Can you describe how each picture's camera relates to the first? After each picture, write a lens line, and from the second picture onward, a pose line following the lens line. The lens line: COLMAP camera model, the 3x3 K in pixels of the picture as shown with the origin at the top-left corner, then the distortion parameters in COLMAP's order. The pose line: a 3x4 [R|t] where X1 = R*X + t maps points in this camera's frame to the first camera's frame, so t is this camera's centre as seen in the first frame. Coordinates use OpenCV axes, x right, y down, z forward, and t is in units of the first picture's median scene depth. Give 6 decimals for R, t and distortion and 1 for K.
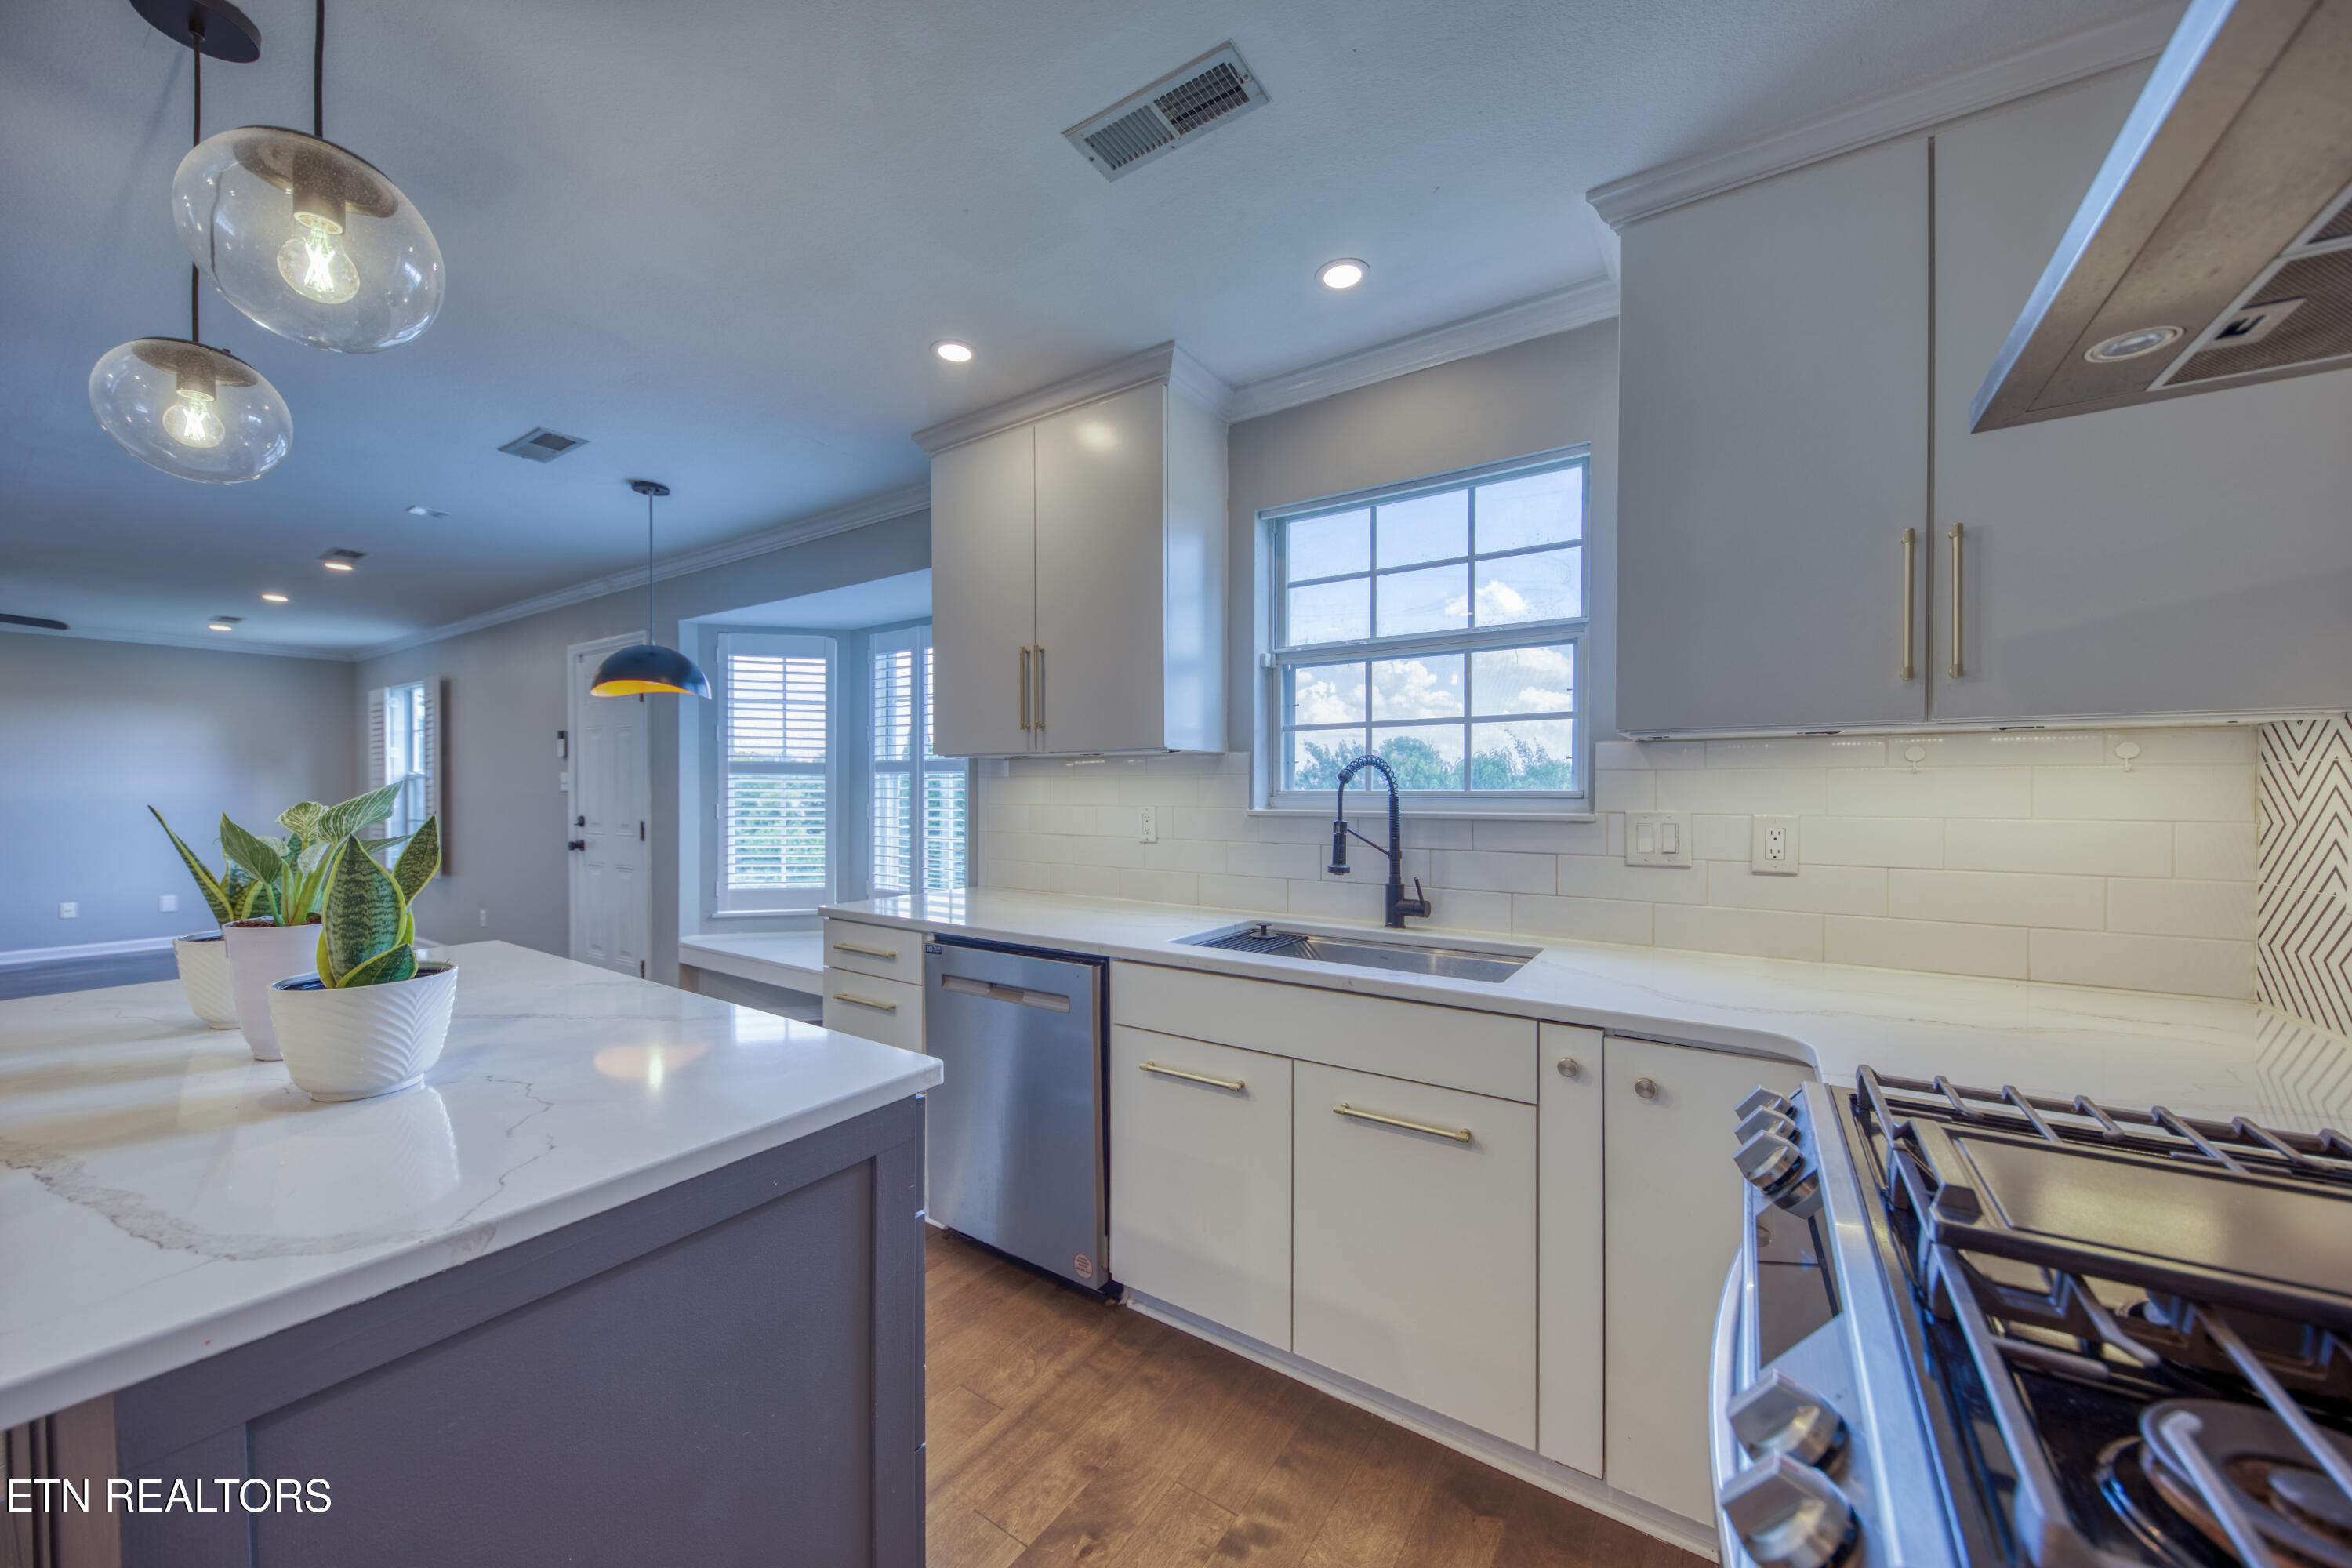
lens RADIAL K [[837.4, 0, 1188.0], [0, 837.4, 786.5], [0, 0, 1]] dist [0.014585, -0.004524]
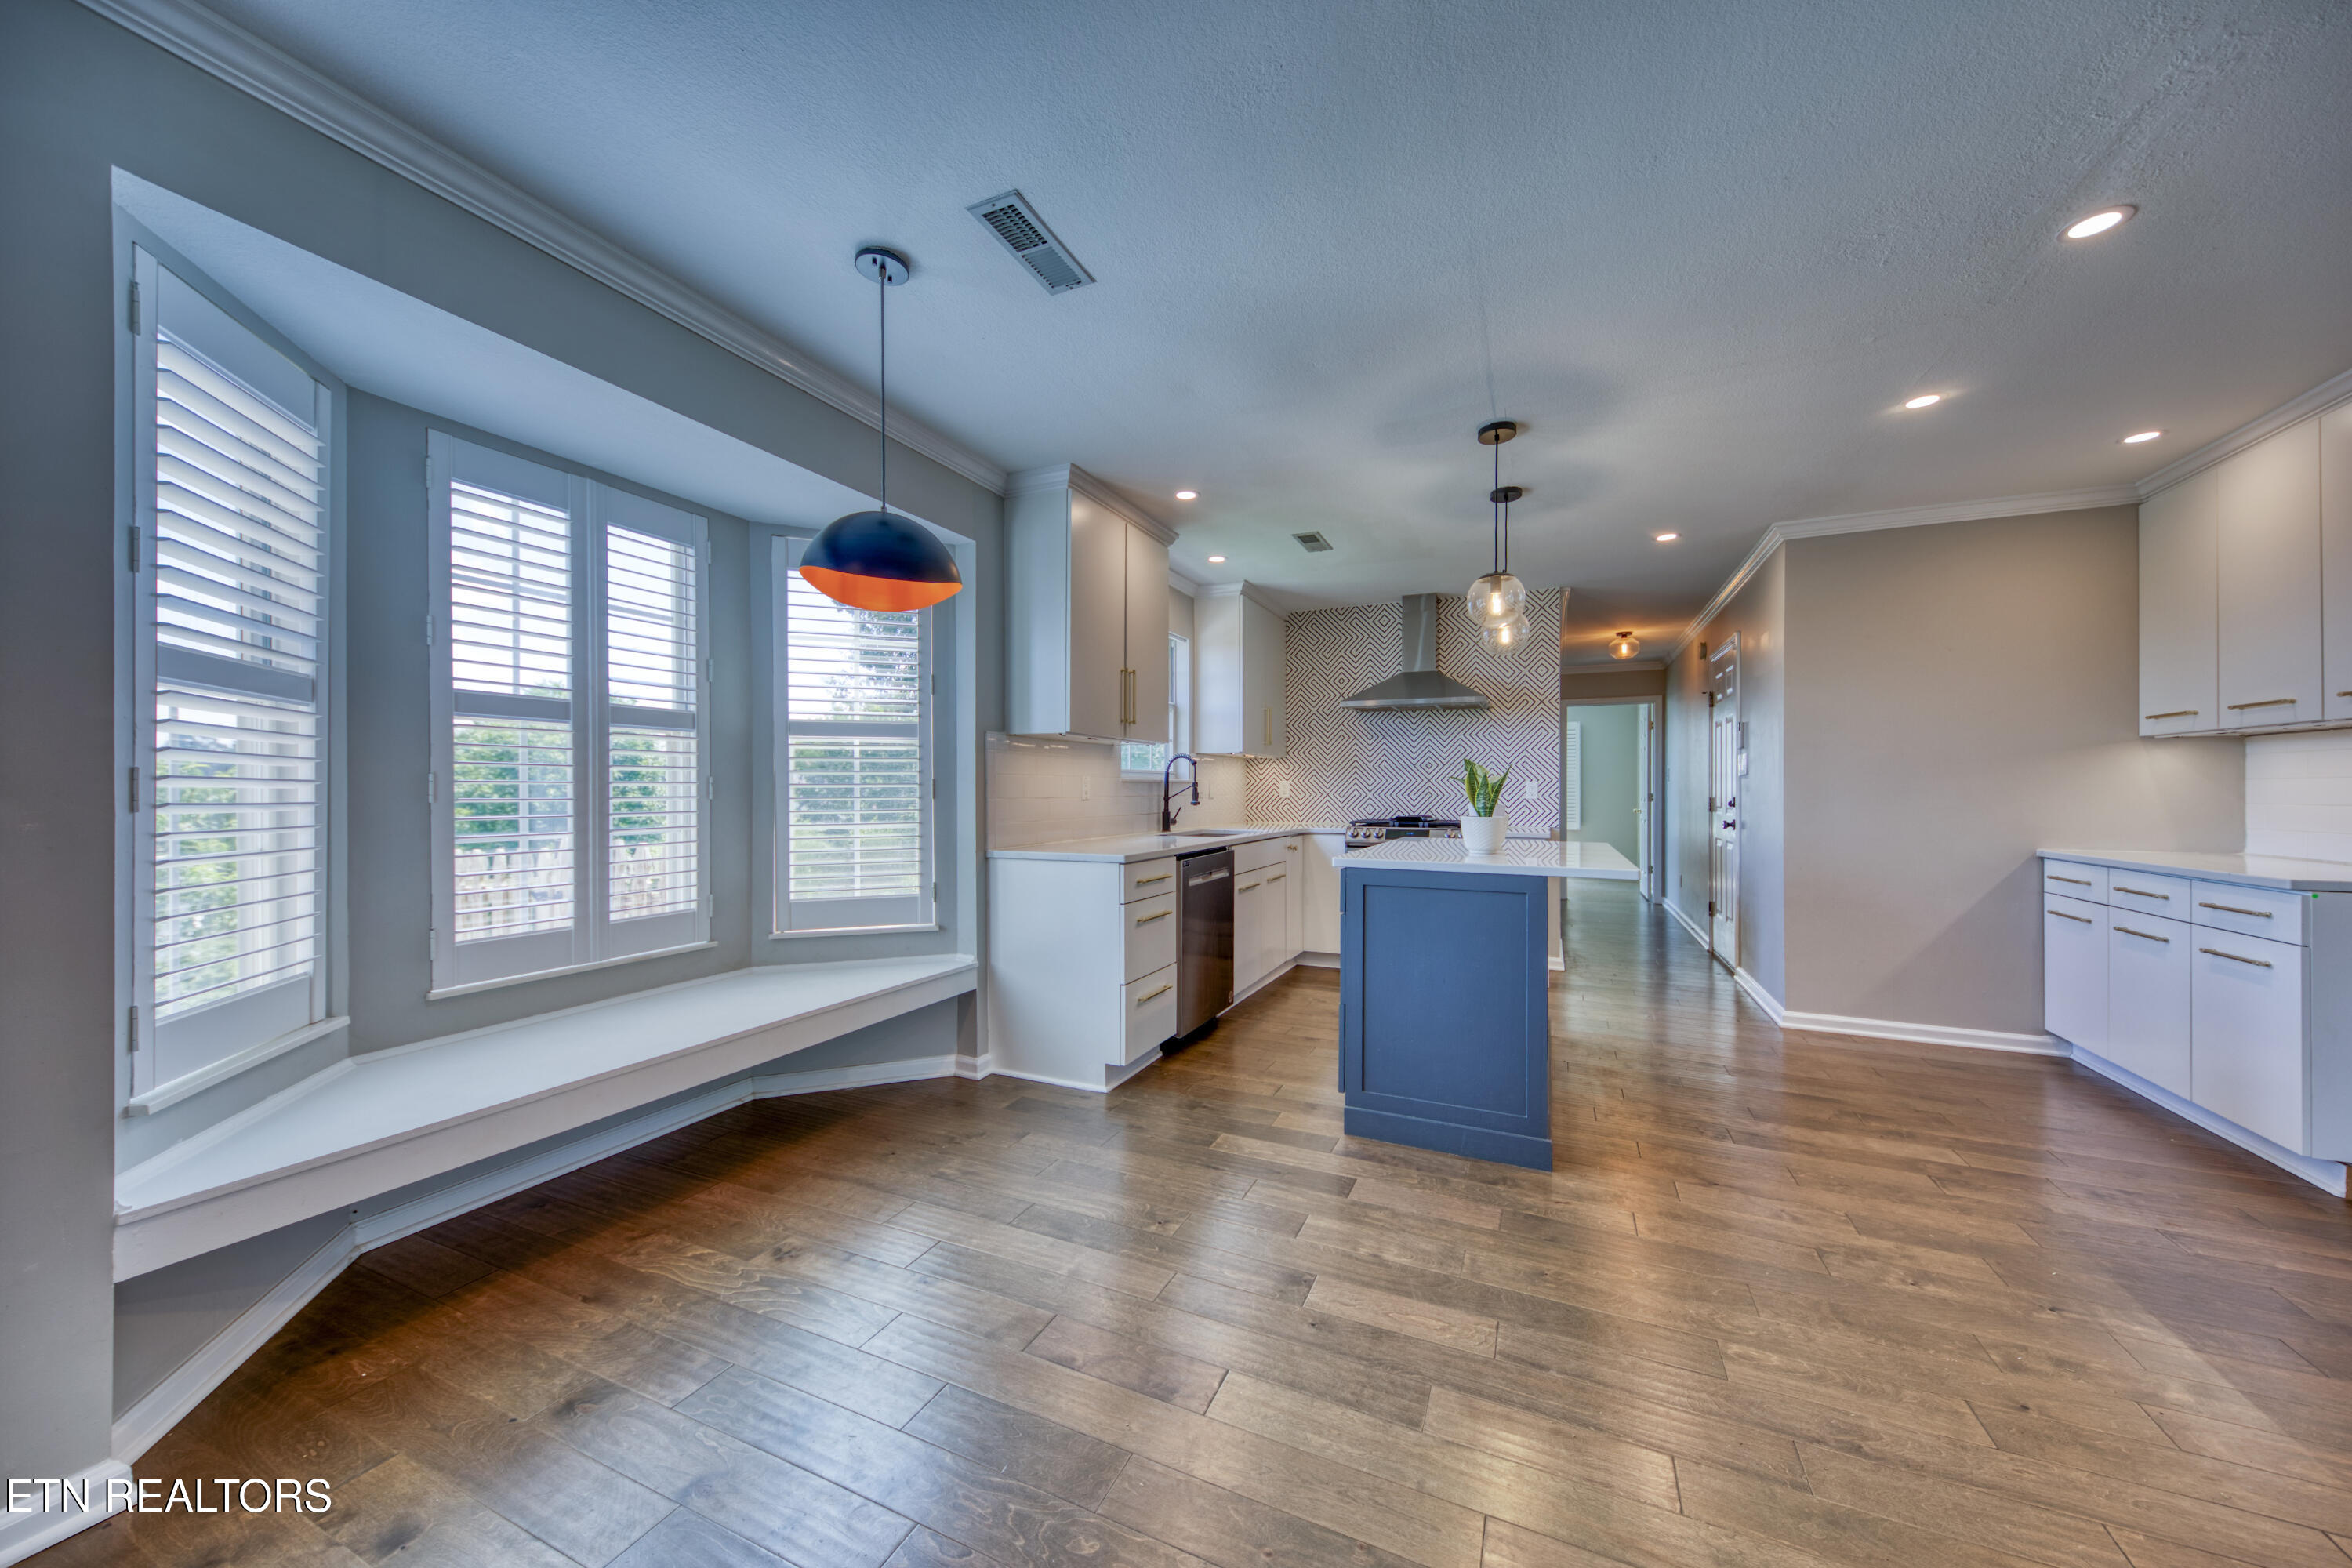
lens RADIAL K [[837.4, 0, 1189.9], [0, 837.4, 786.2], [0, 0, 1]] dist [0.014585, -0.004524]
pose [[-0.172164, 0.004845, 0.985056, -1.804693], [-0.000677, 0.999987, -0.005036, 0.055951], [-0.985068, -0.001534, -0.172159, 1.228409]]
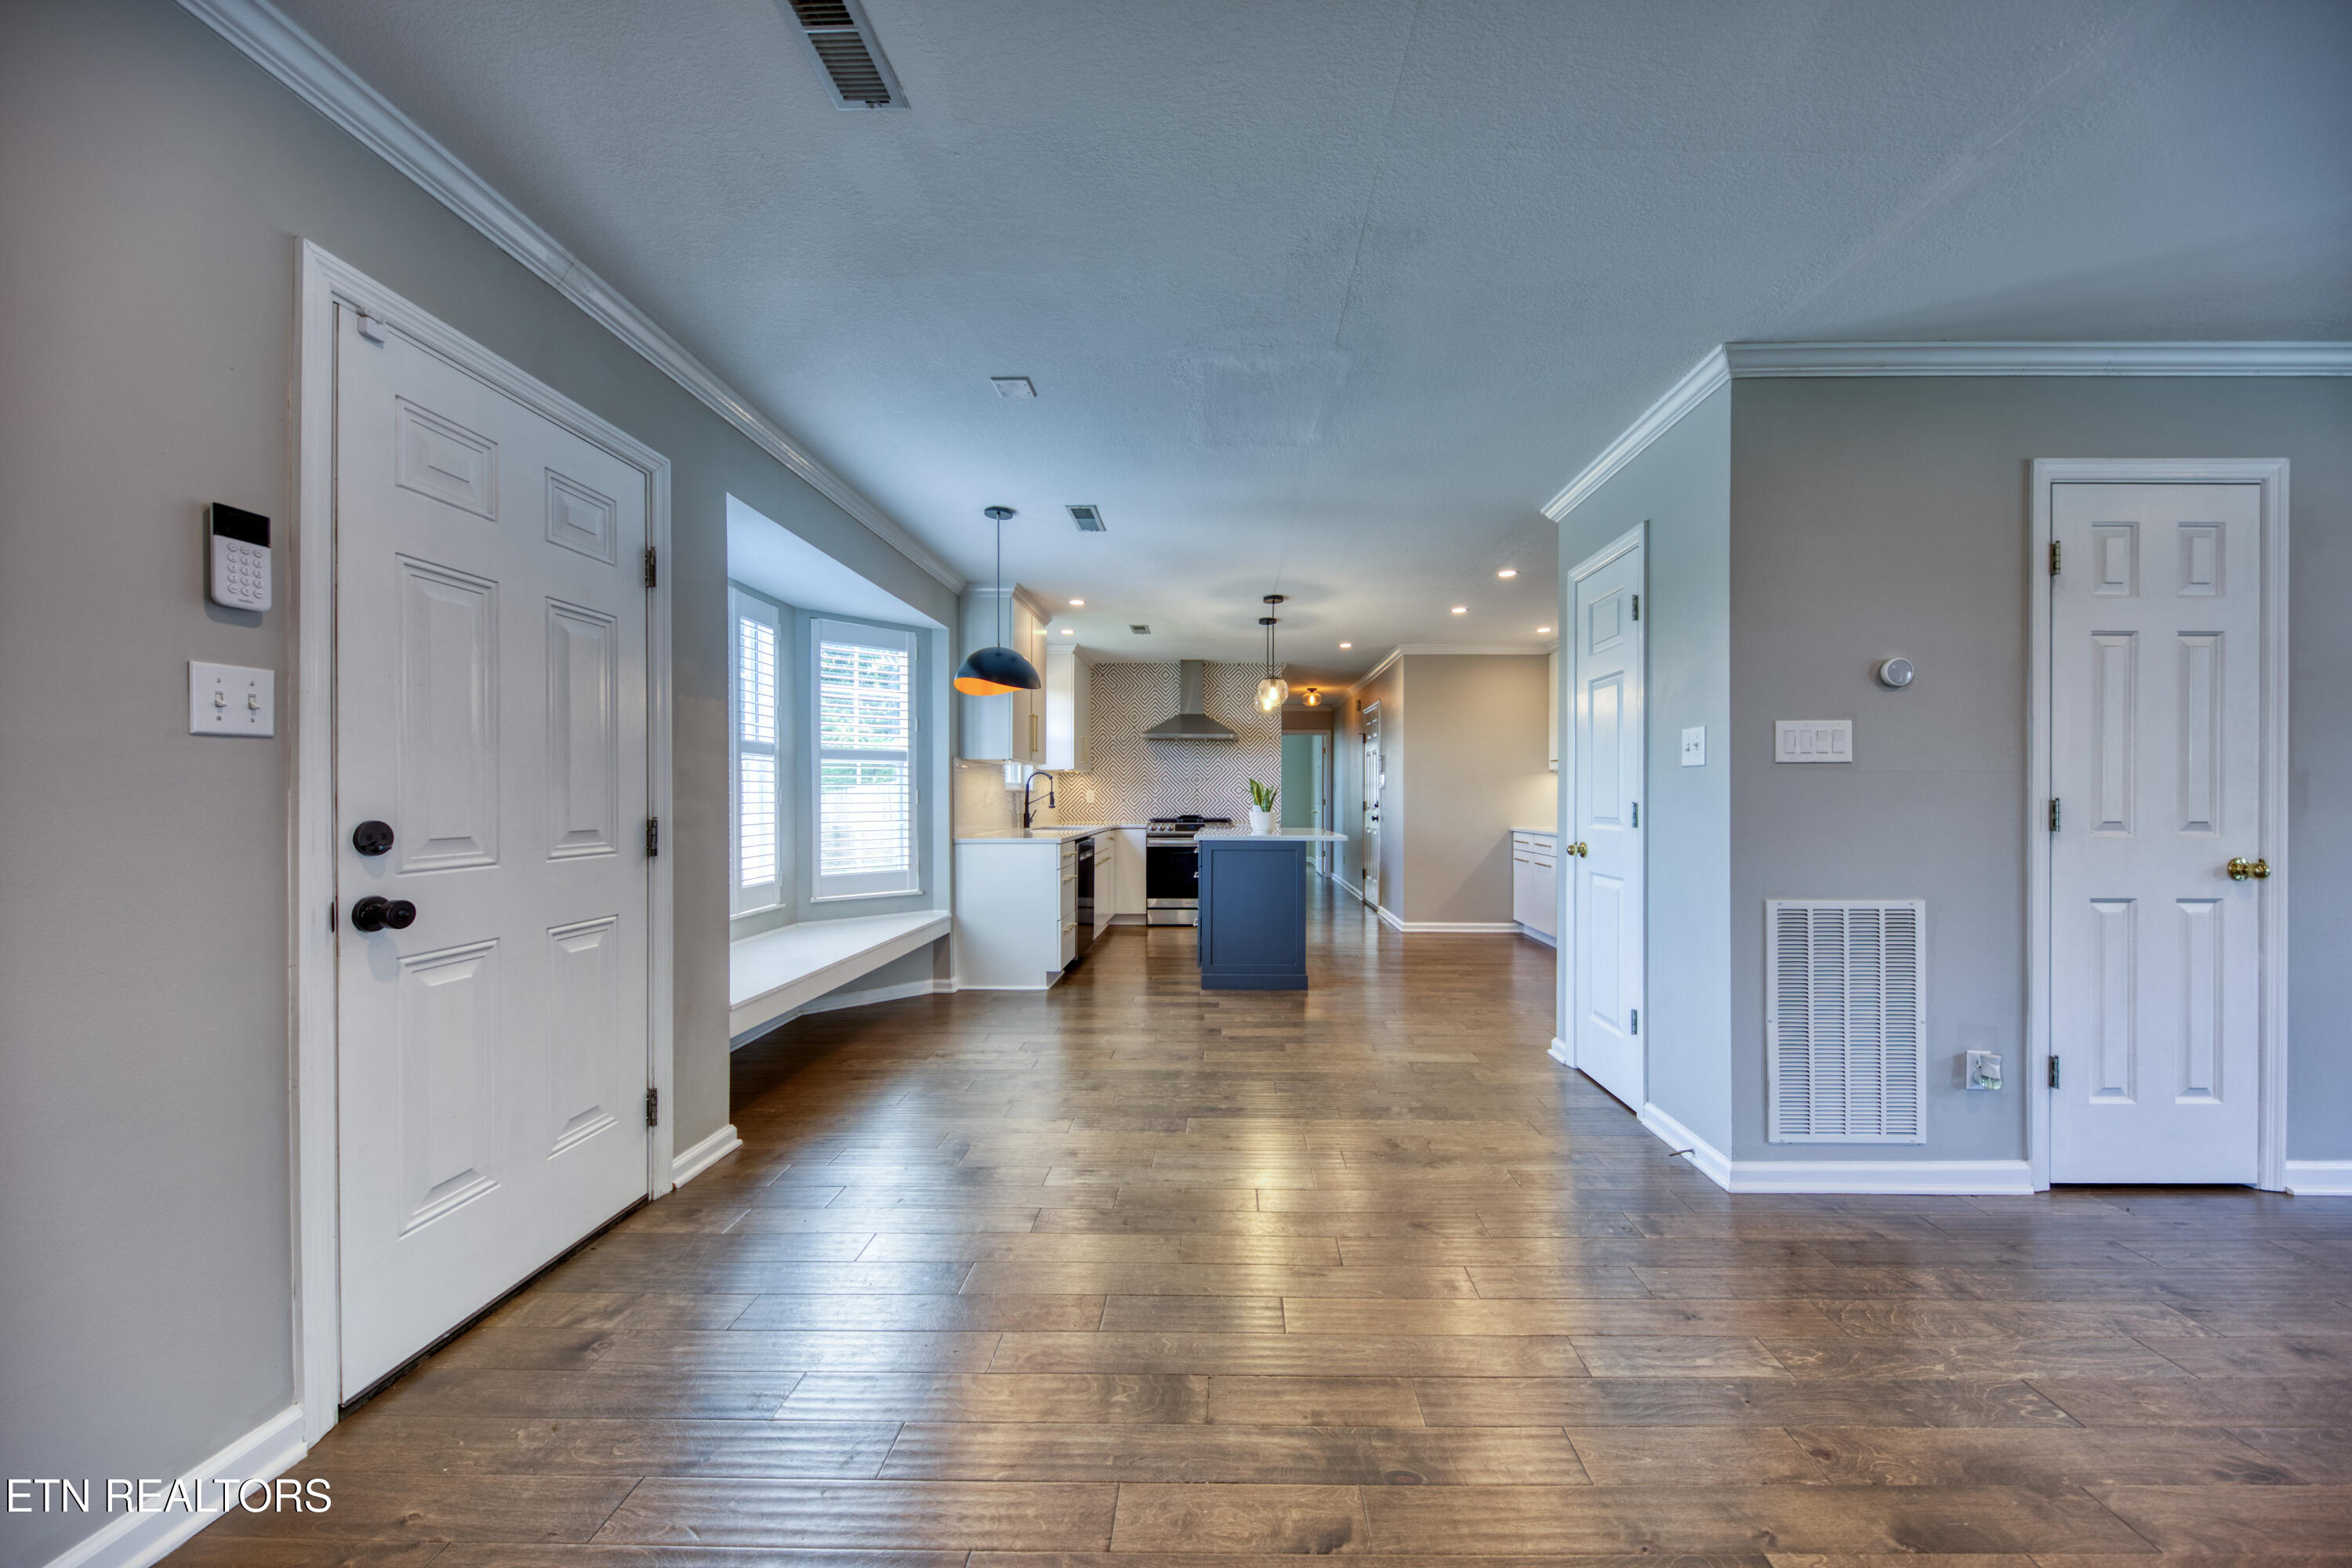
lens RADIAL K [[837.4, 0, 1234.9], [0, 837.4, 794.3], [0, 0, 1]] dist [0.014585, -0.004524]
pose [[-0.558065, 0.003083, 0.829792, -2.476862], [0.000939, 0.999995, -0.003083, 0.054278], [-0.829797, -0.000941, -0.558065, 1.917597]]
